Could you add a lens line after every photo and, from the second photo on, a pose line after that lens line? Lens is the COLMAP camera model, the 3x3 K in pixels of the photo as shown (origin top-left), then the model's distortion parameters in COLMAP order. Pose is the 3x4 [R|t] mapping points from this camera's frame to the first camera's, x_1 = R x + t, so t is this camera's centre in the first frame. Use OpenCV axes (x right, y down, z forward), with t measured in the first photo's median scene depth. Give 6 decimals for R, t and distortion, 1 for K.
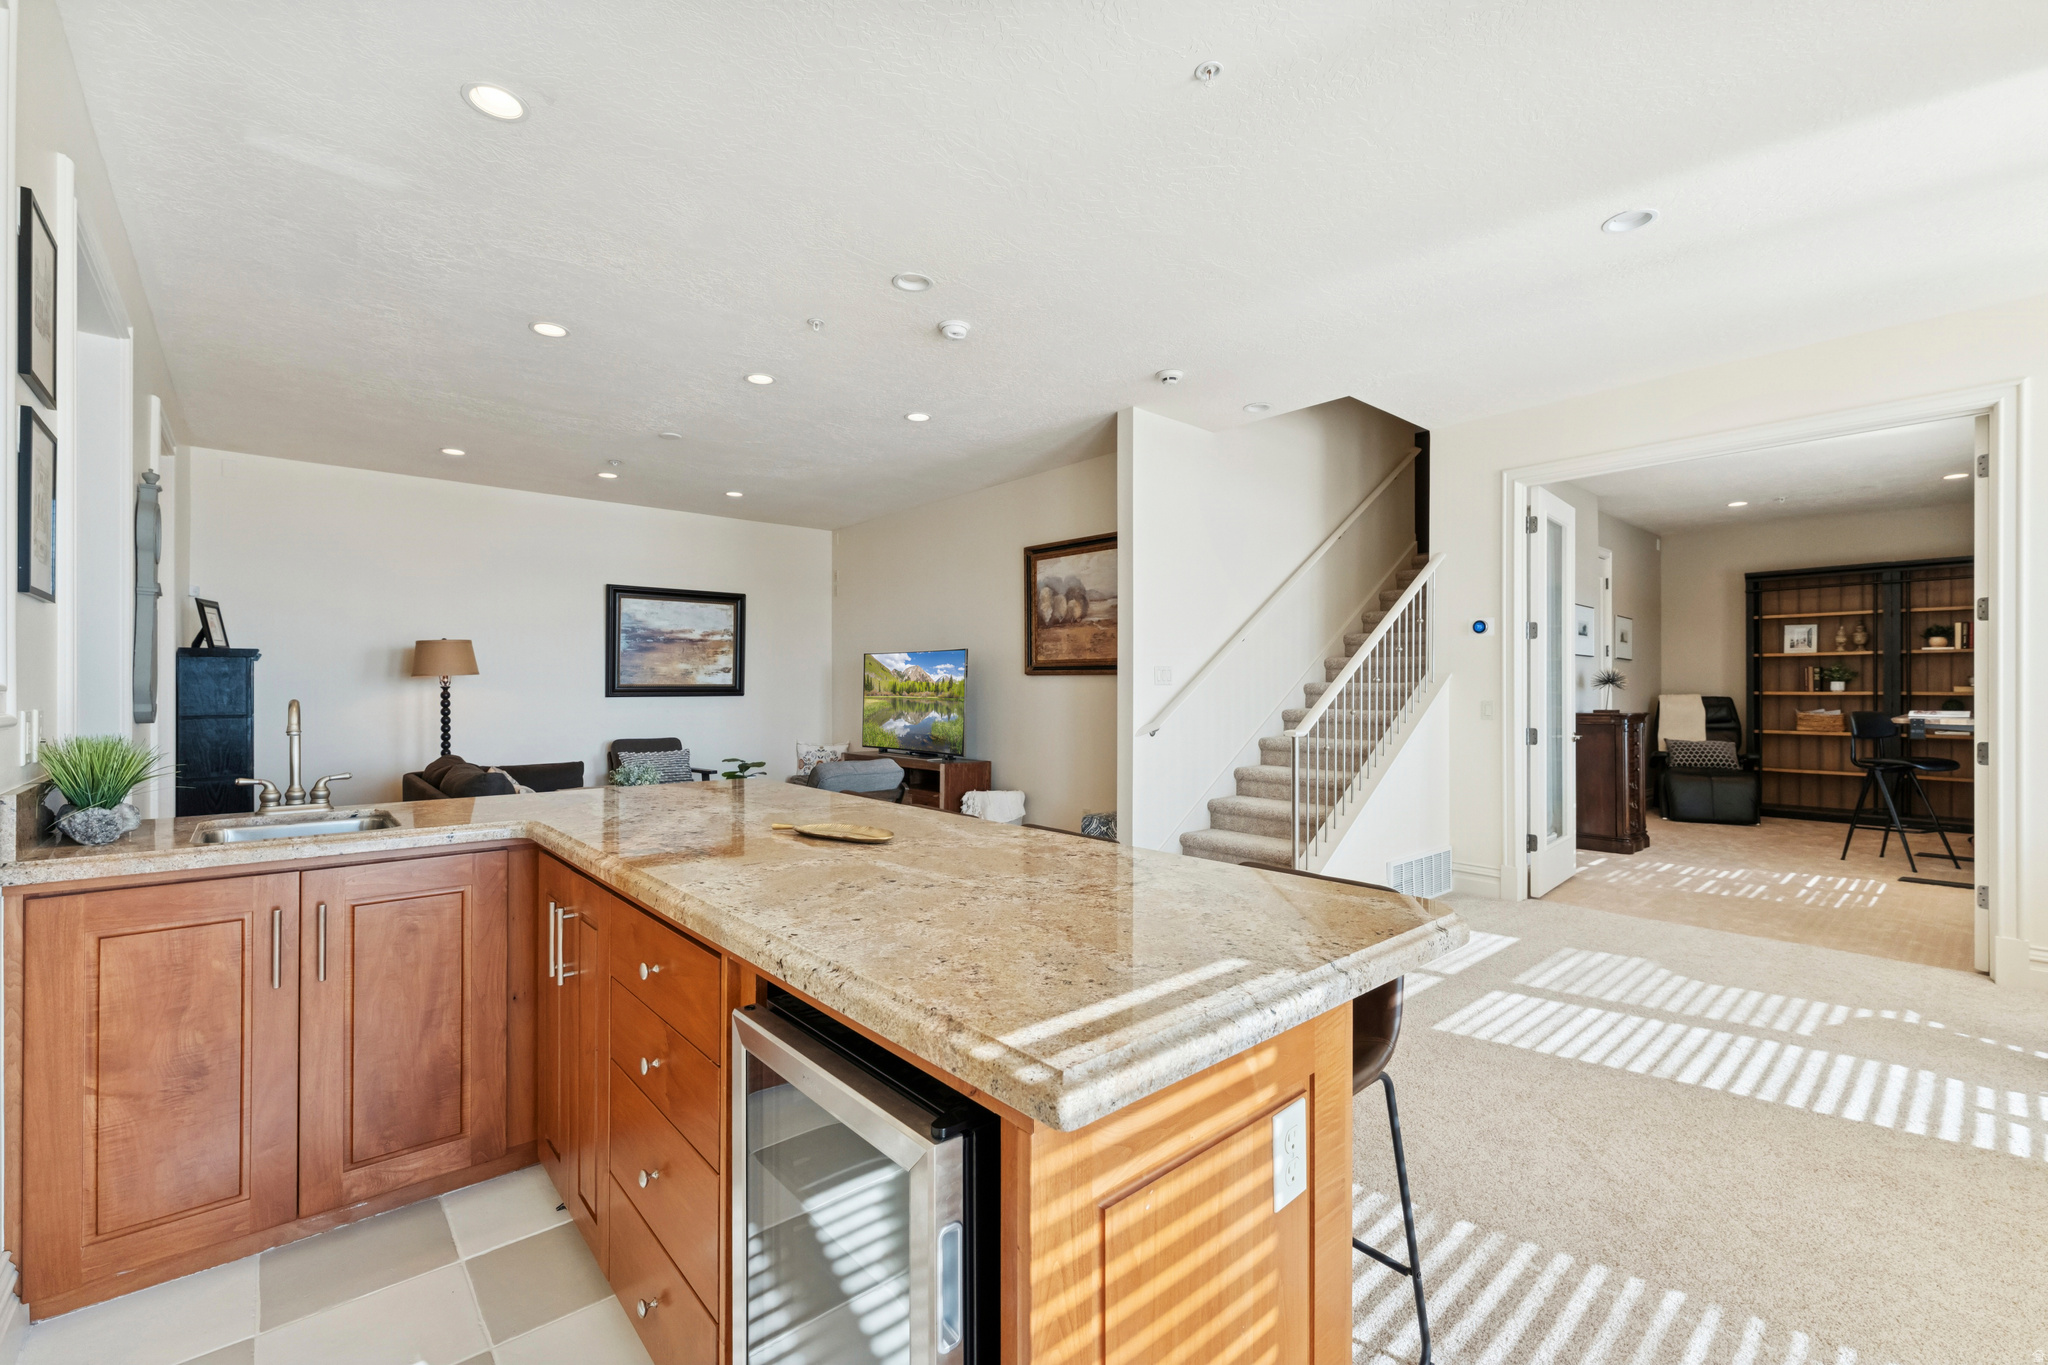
lens RADIAL K [[847.7, 0, 1028.5], [0, 847.7, 680.6], [0, 0, 1]] dist [0.005312, 0.000148]
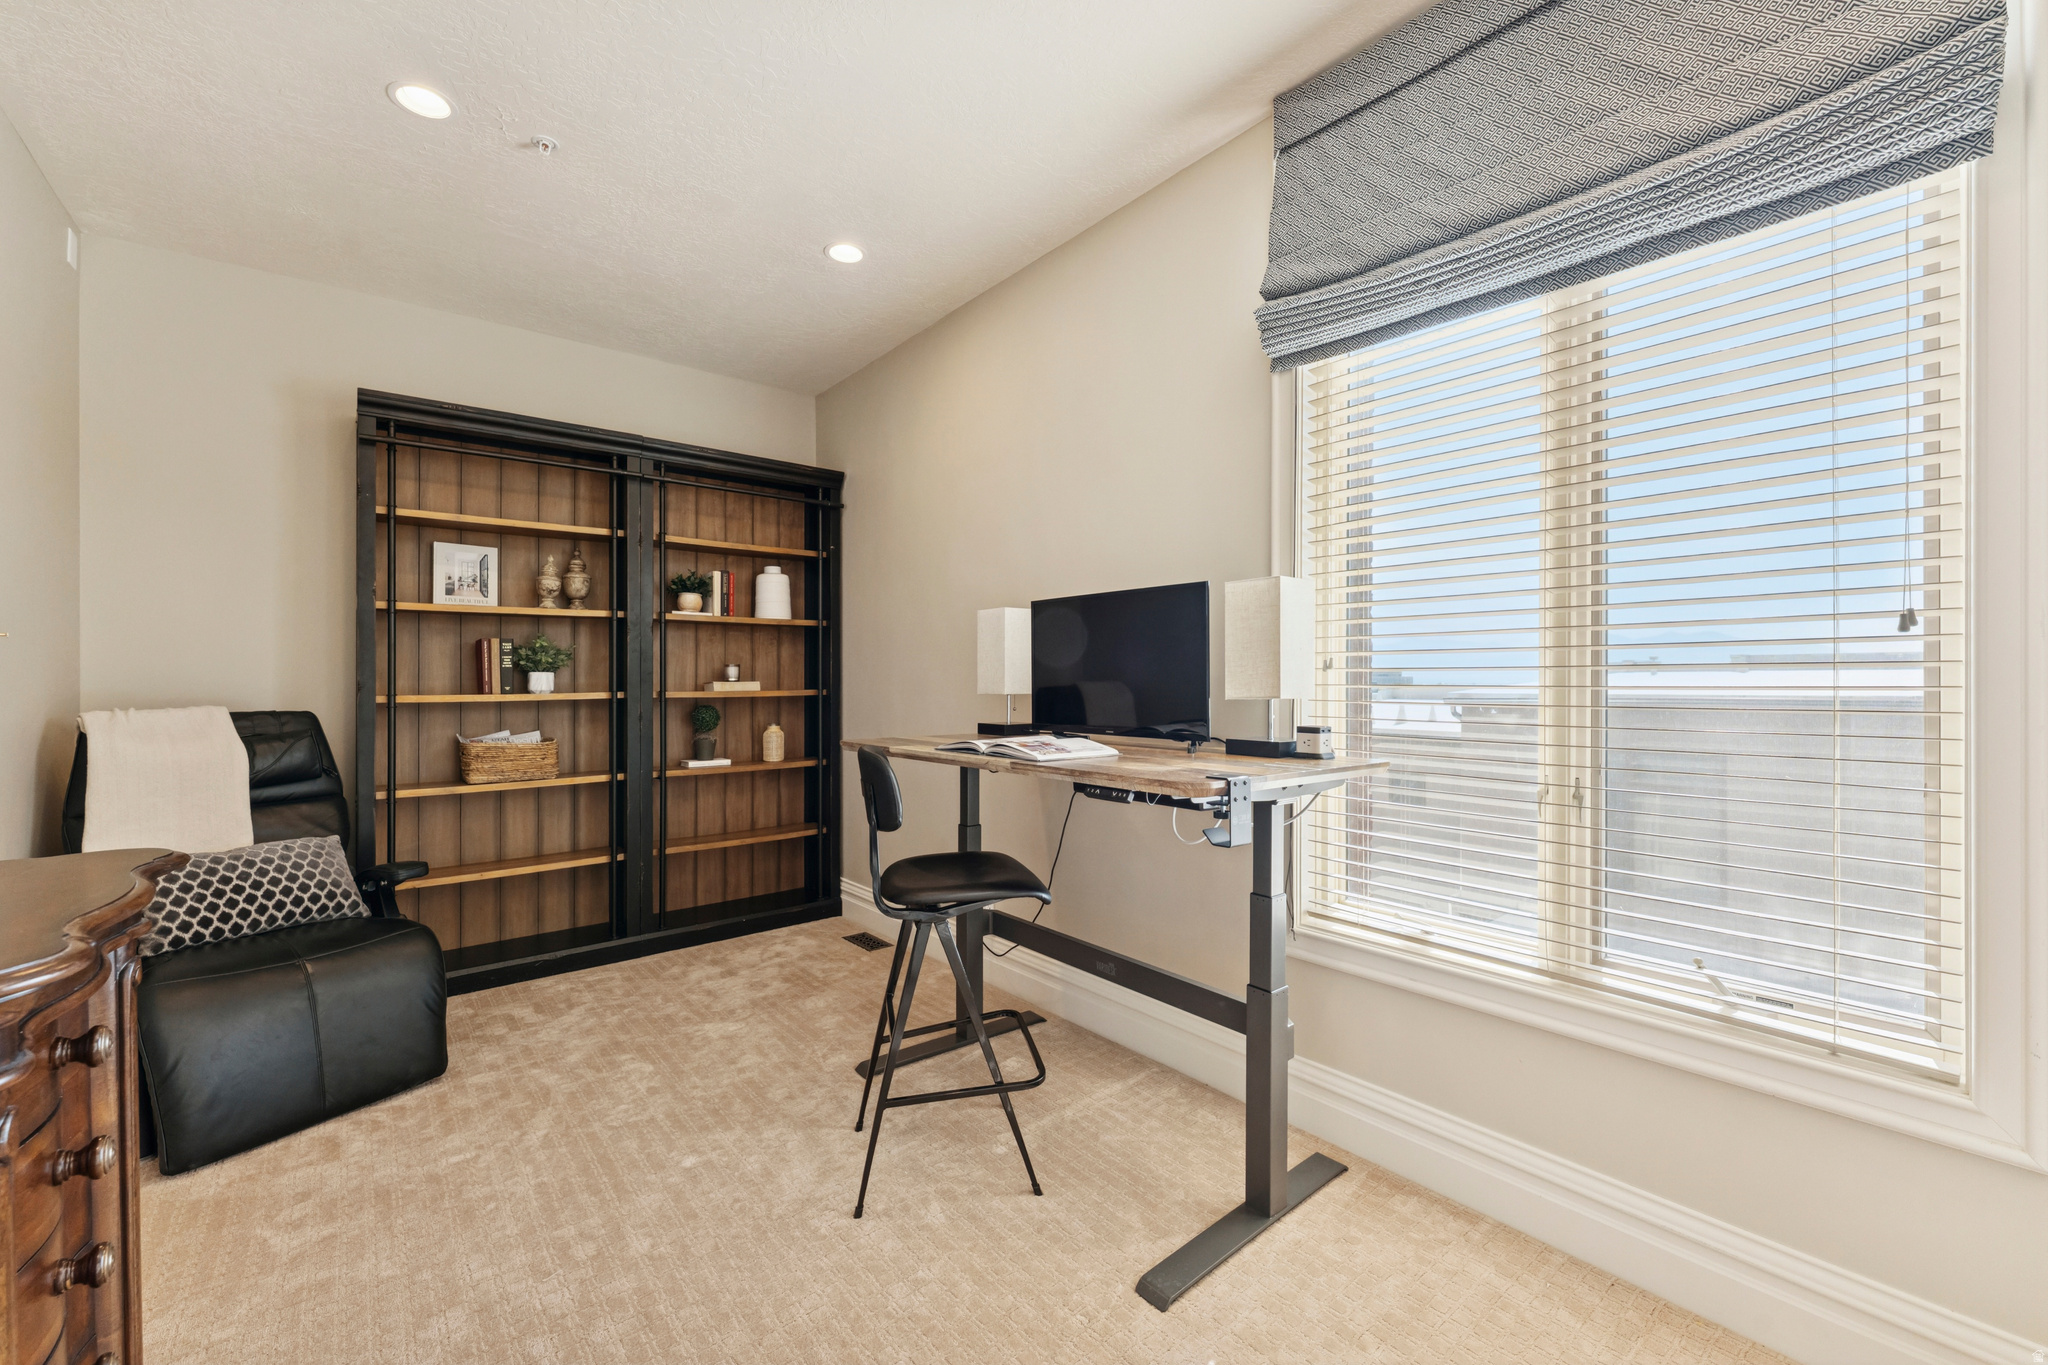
lens RADIAL K [[827.6, 0, 1027.5], [0, 827.6, 686.1], [0, 0, 1]] dist [0.004265, -0.001595]
pose [[0.024456, -0.004658, 0.999690, 0.484927], [-0.004772, 0.999977, 0.004776, 0.005459], [-0.999690, -0.004888, 0.024433, 0.701742]]
